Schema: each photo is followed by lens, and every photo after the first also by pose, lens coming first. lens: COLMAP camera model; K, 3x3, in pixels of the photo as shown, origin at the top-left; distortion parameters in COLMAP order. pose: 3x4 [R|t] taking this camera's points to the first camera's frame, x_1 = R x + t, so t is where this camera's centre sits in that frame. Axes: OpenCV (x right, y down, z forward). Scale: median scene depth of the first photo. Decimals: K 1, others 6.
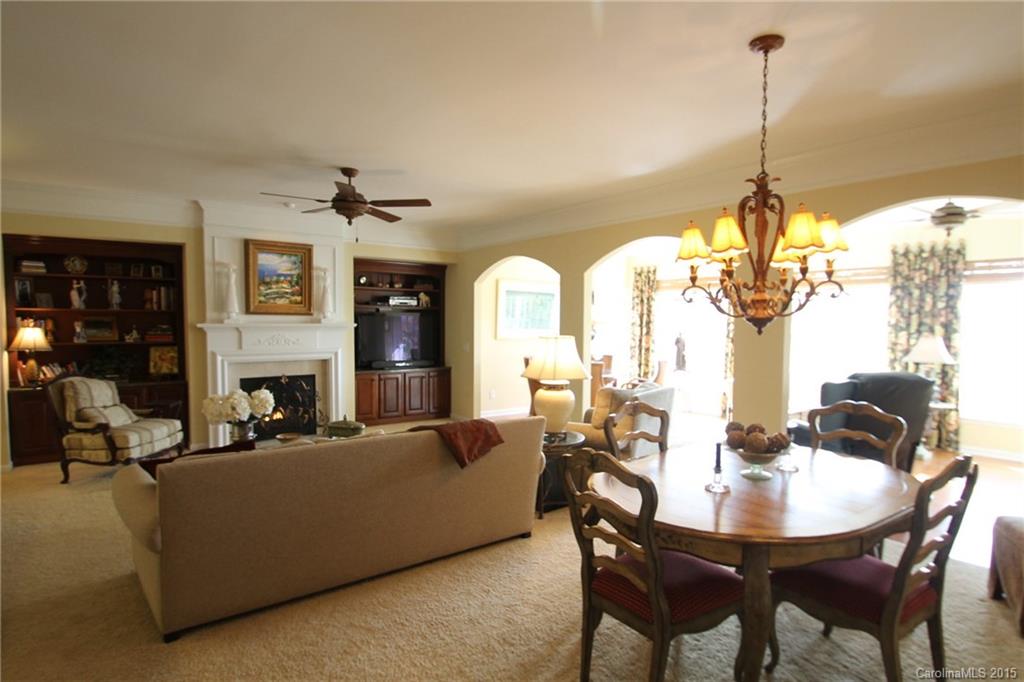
lens RADIAL K [[528.4, 0, 509.3], [0, 528.4, 339.9], [0, 0, 1]] dist [-0.004371, -0.001471]
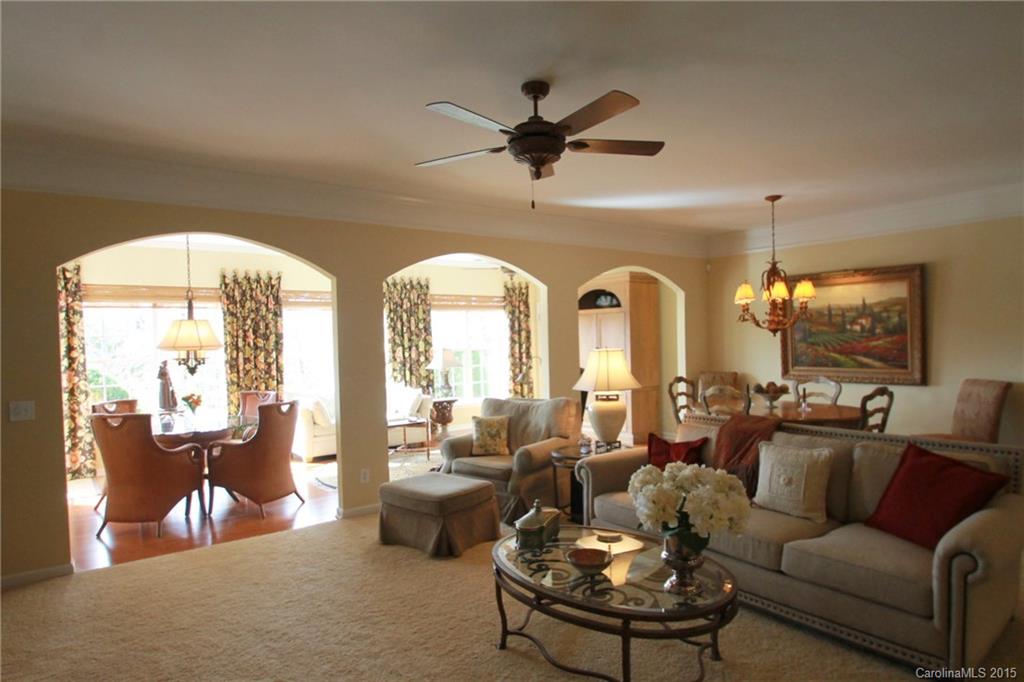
lens RADIAL K [[613.0, 0, 512.1], [0, 613.0, 346.3], [0, 0, 1]] dist [-0.035528, -0.000271]
pose [[0.007256, -0.020392, 0.999766, -0.734611], [0.059348, 0.998038, 0.019926, -0.031888], [-0.998211, 0.059189, 0.008452, 0.760774]]
